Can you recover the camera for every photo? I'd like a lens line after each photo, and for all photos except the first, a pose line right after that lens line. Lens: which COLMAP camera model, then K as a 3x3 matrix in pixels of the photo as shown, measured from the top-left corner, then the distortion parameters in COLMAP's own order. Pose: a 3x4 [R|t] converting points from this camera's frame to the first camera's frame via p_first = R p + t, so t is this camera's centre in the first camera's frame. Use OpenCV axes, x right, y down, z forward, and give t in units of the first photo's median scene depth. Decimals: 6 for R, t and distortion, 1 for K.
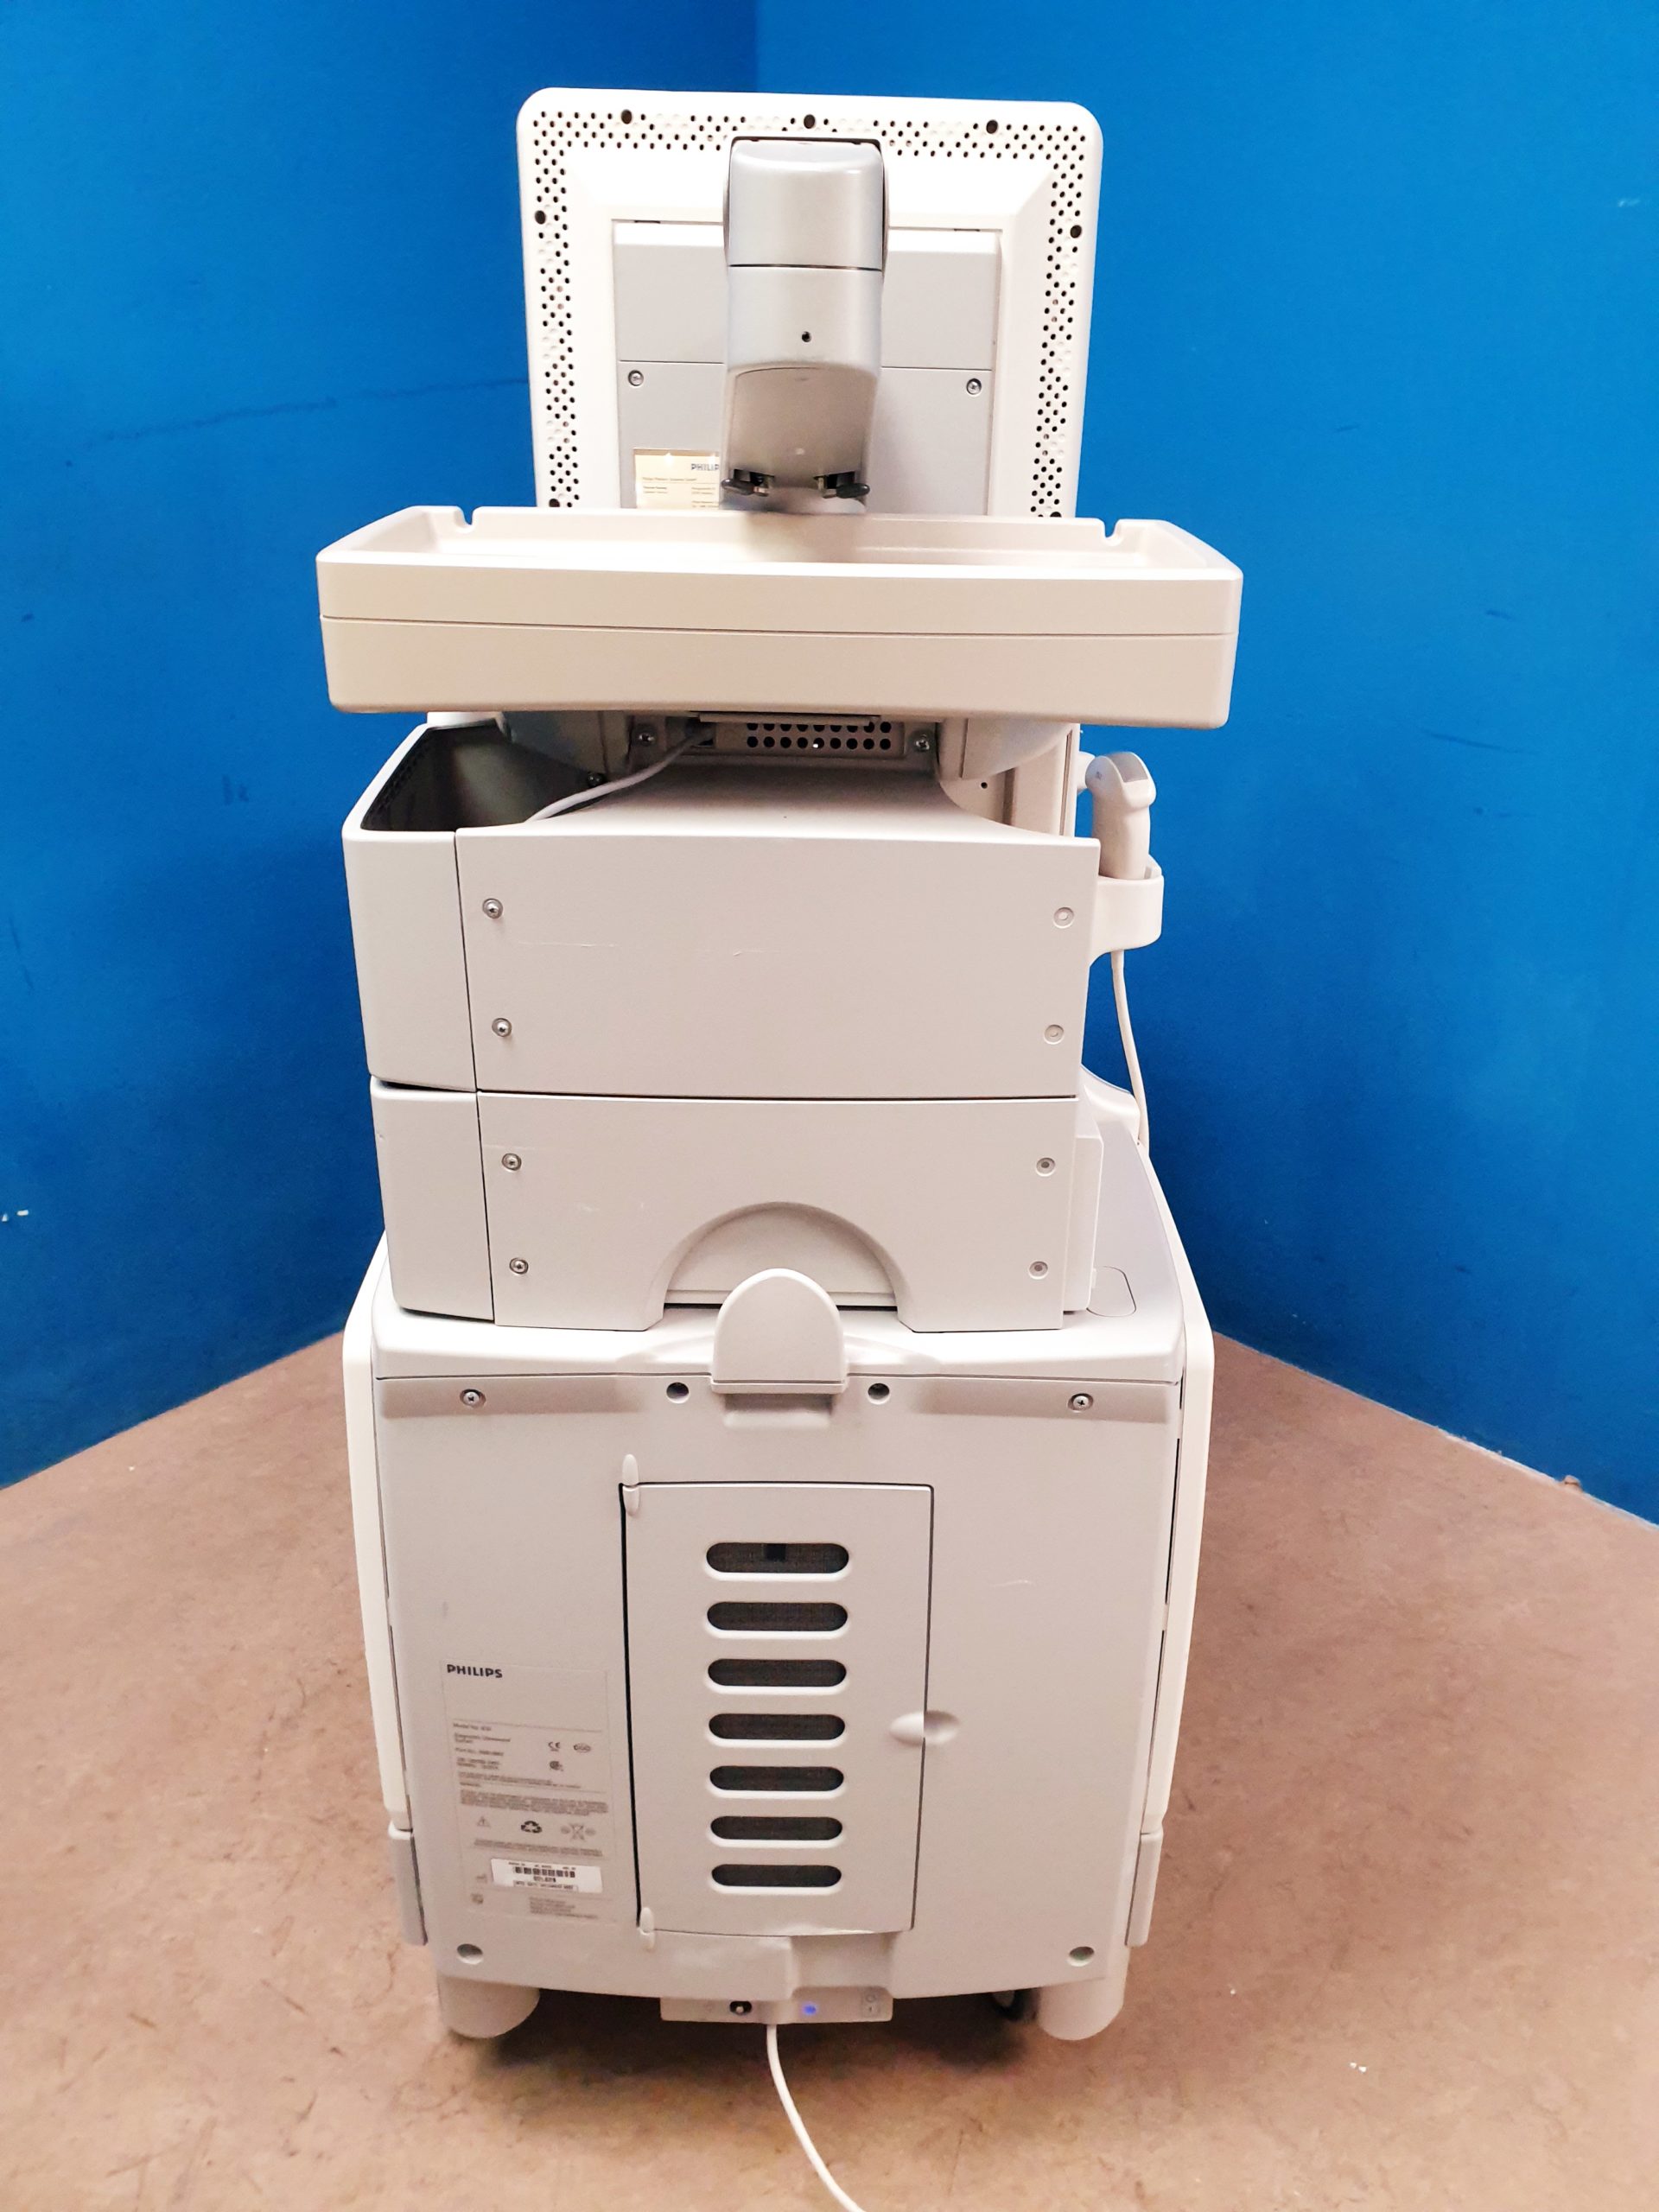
lens RADIAL K [[1788.8, 0, 837.9], [0, 1788.8, 1100.7], [0, 0, 1]] dist [-0.002985, -0.044480]
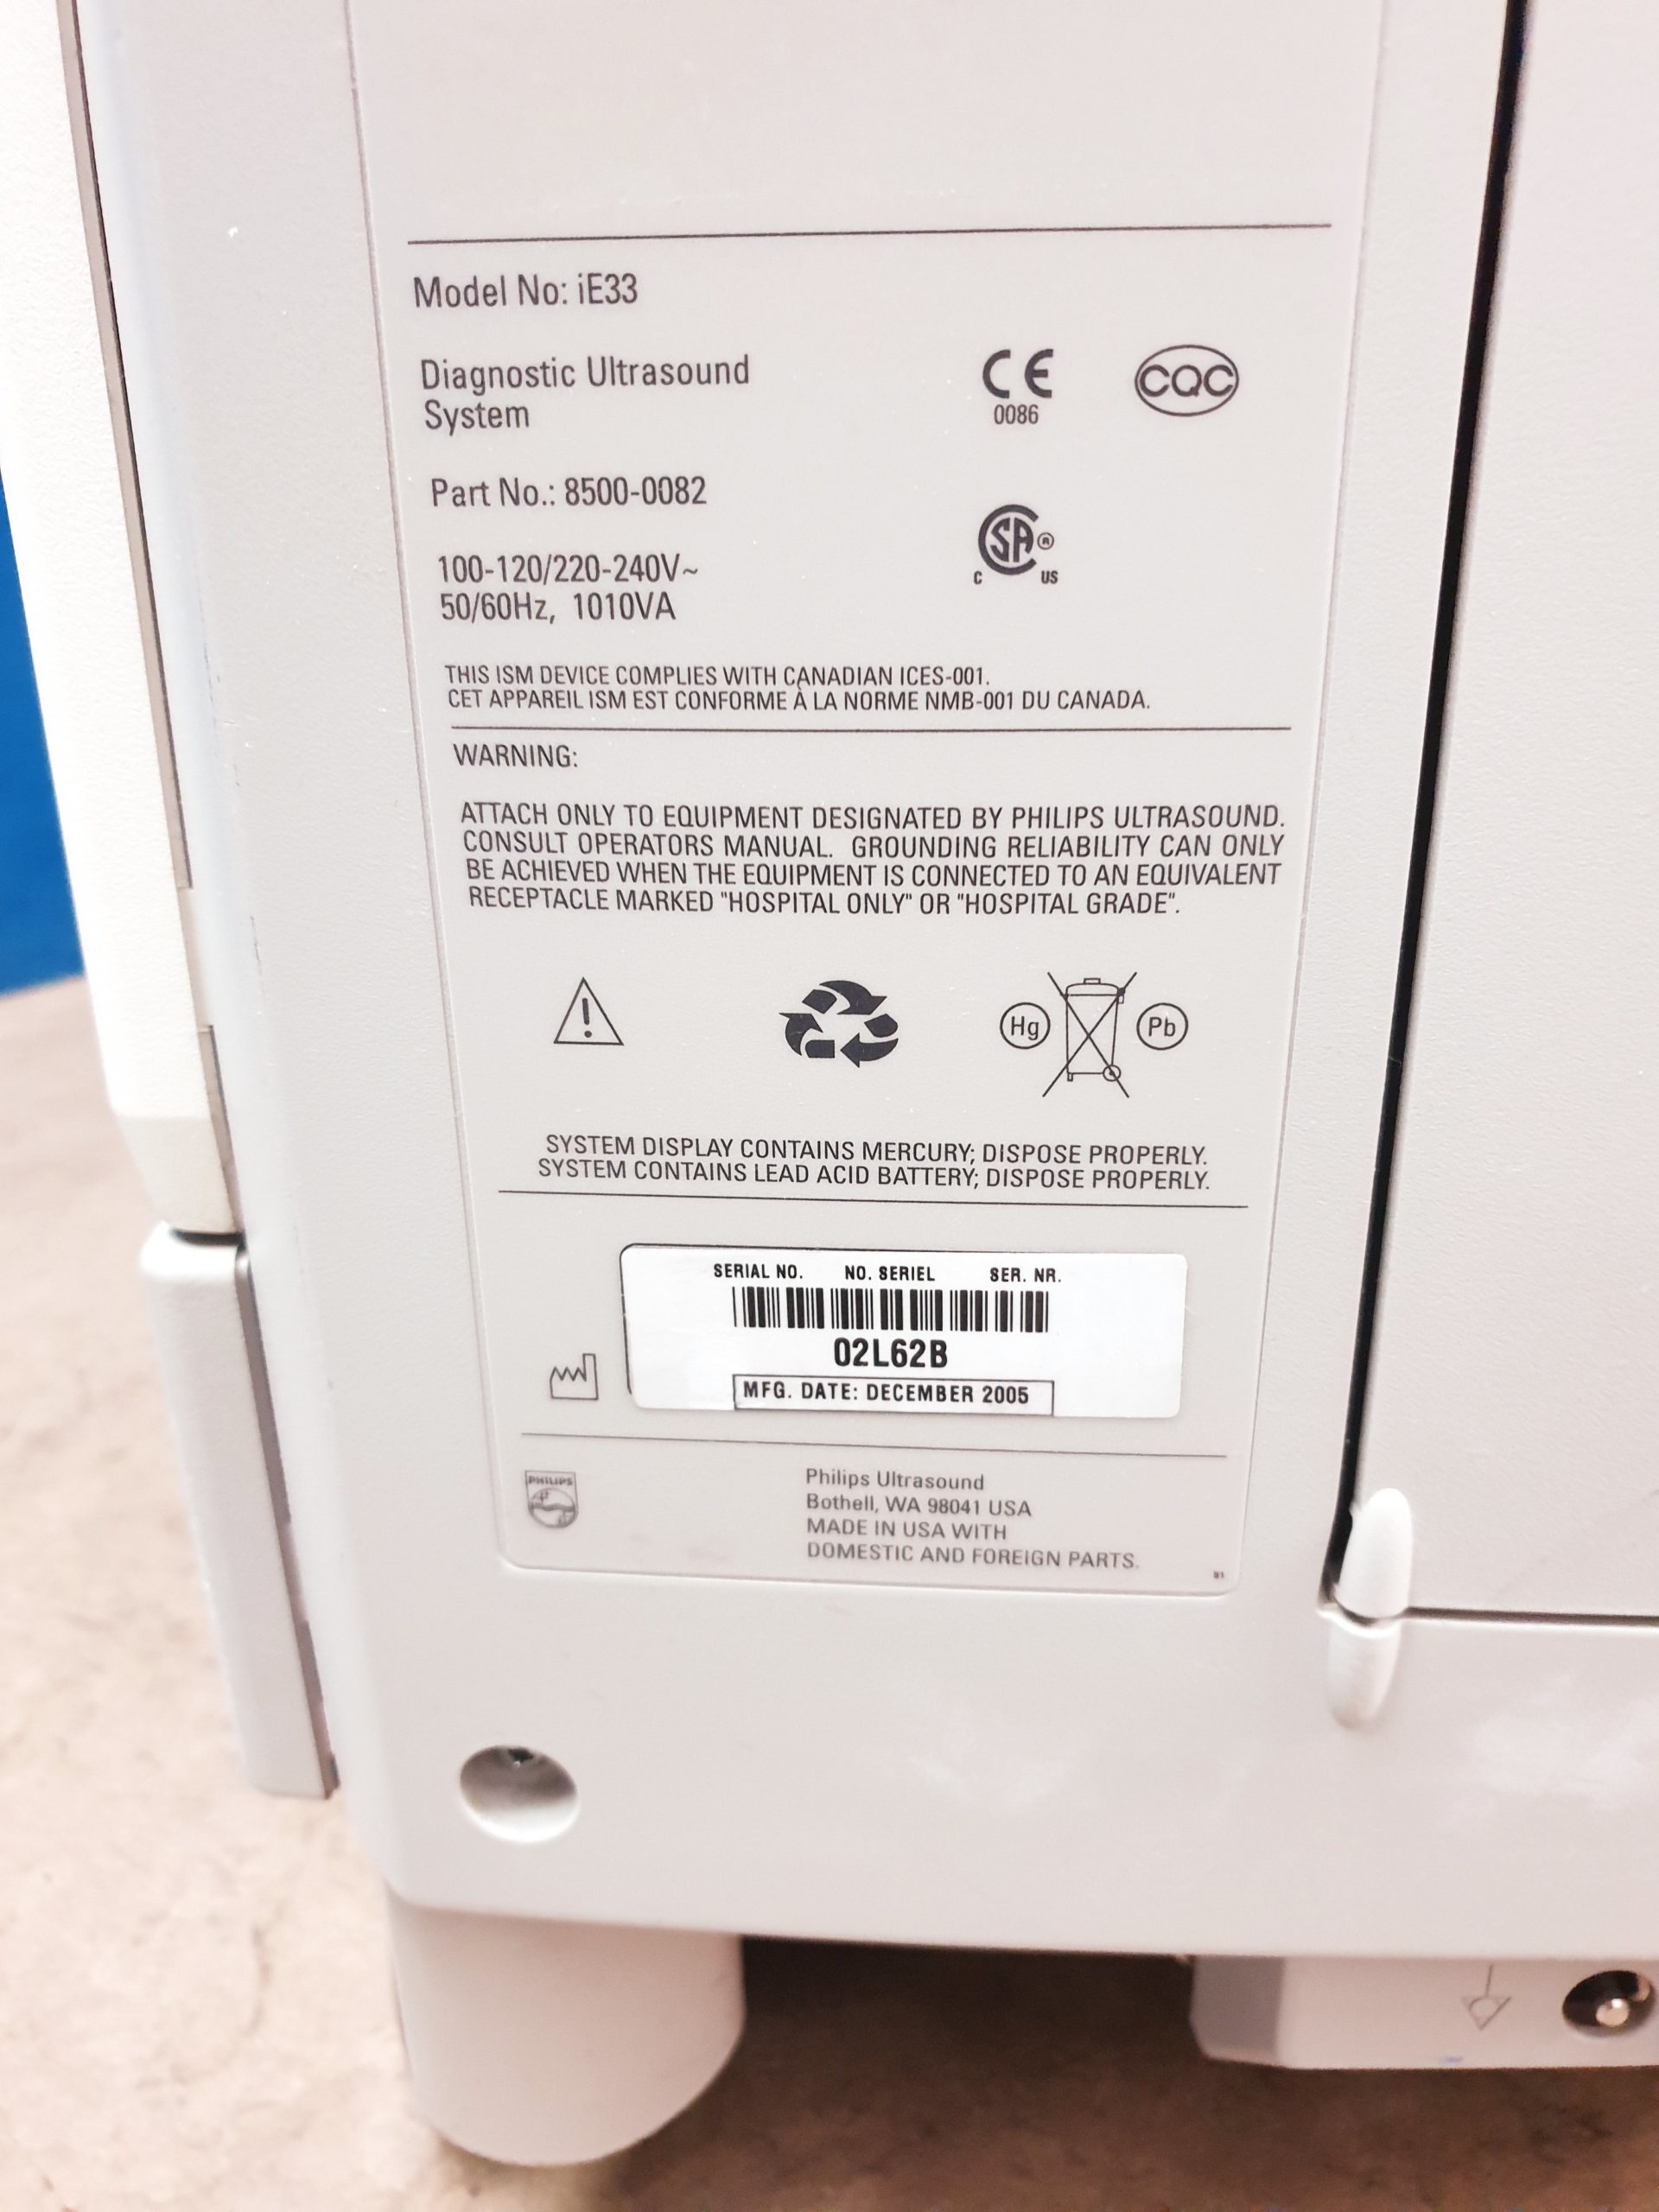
lens RADIAL K [[1788.8, 0, 818.6], [0, 1788.8, 1113.4], [0, 0, 1]] dist [-0.002985, -0.044480]
pose [[0.999172, -0.037811, 0.015008, -0.174492], [0.038327, 0.998626, -0.035726, 0.416074], [-0.013637, 0.036272, 0.999249, 0.797557]]
